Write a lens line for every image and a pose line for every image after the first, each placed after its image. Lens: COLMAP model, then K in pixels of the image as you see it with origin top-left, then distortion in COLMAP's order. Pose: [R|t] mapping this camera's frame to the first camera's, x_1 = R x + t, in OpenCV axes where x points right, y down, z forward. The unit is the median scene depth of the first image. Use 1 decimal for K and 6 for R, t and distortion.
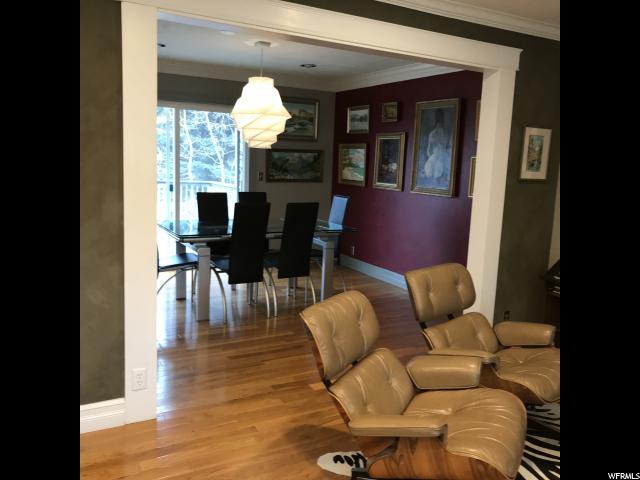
lens RADIAL K [[524.4, 0, 319.5], [0, 524.4, 239.5], [0, 0, 1]] dist [-0.004150, -0.001322]
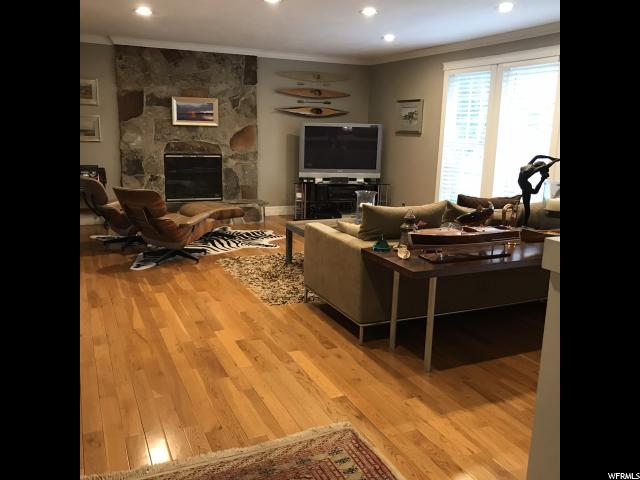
lens RADIAL K [[524.4, 0, 320.0], [0, 524.4, 239.1], [0, 0, 1]] dist [-0.004150, -0.001322]
pose [[0.028957, -0.261447, 0.964783, -1.754188], [0.126133, 0.958429, 0.255939, -0.085971], [-0.991591, 0.114279, 0.060730, 0.202180]]
